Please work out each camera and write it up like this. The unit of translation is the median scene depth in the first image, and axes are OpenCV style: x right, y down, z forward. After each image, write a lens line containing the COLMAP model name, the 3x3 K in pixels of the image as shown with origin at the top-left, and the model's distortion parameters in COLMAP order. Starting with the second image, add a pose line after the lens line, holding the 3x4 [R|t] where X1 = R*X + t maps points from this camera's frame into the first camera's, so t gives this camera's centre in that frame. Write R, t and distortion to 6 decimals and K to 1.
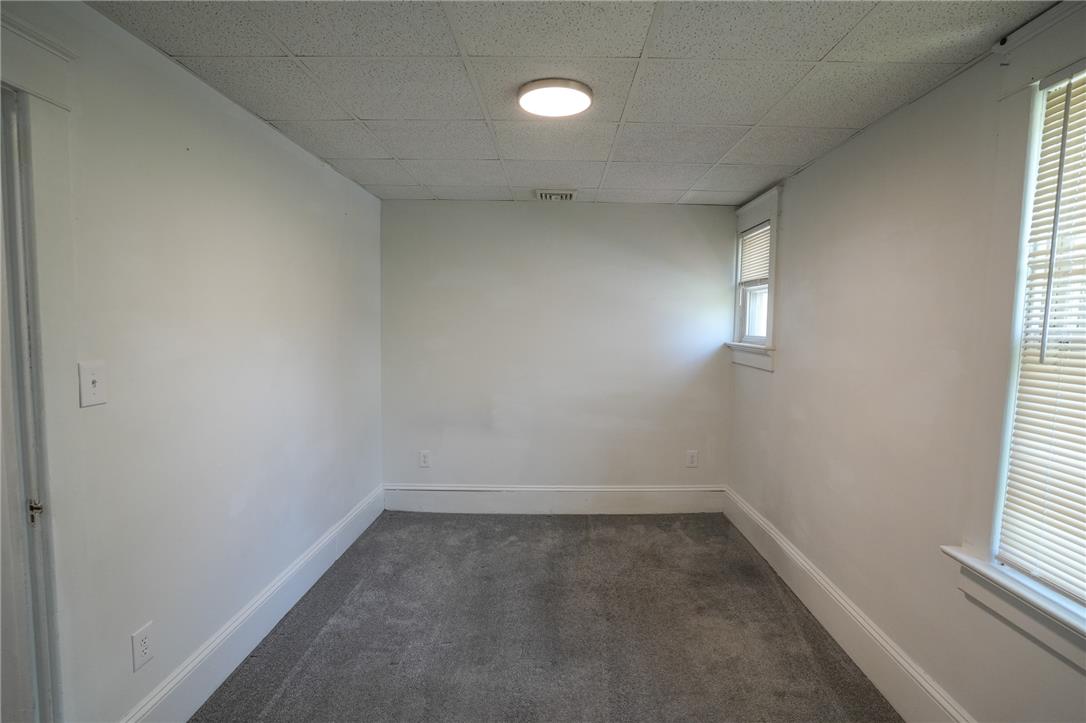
lens RADIAL K [[530.5, 0, 542.9], [0, 530.5, 363.2], [0, 0, 1]] dist [-0.084798, 0.042185]
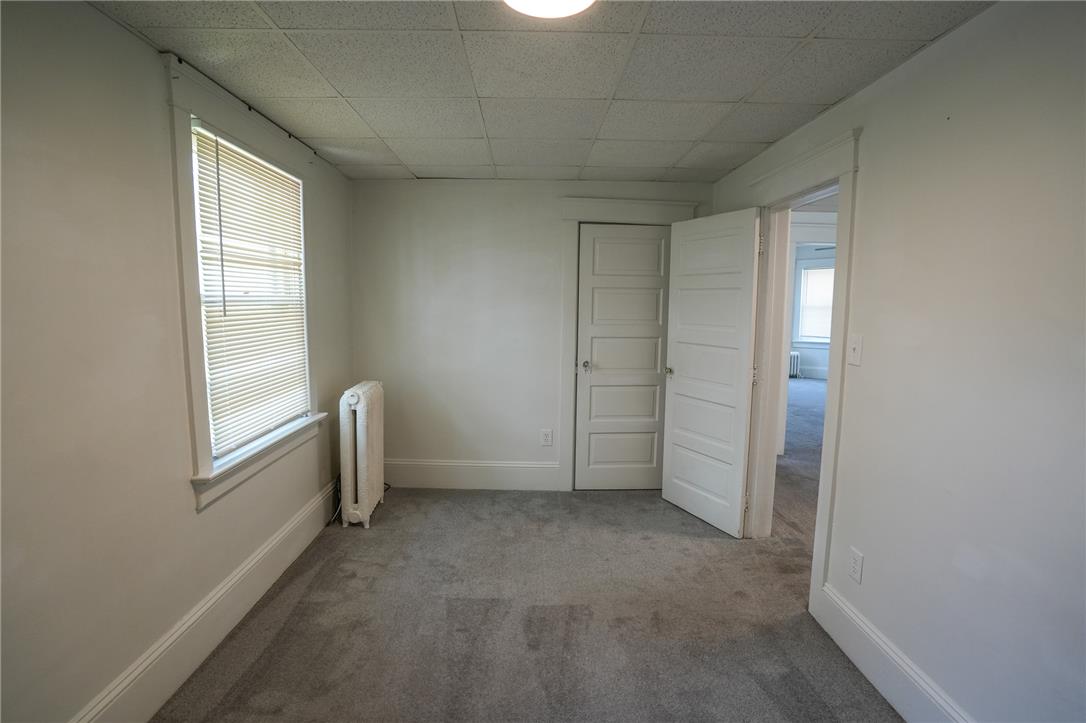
lens RADIAL K [[530.5, 0, 542.9], [0, 530.5, 363.2], [0, 0, 1]] dist [-0.084798, 0.042185]
pose [[-0.998104, -0.020807, -0.057925, 0.043316], [-0.031764, 0.980244, 0.195222, -0.095771], [0.052718, 0.196692, -0.979047, 1.263196]]
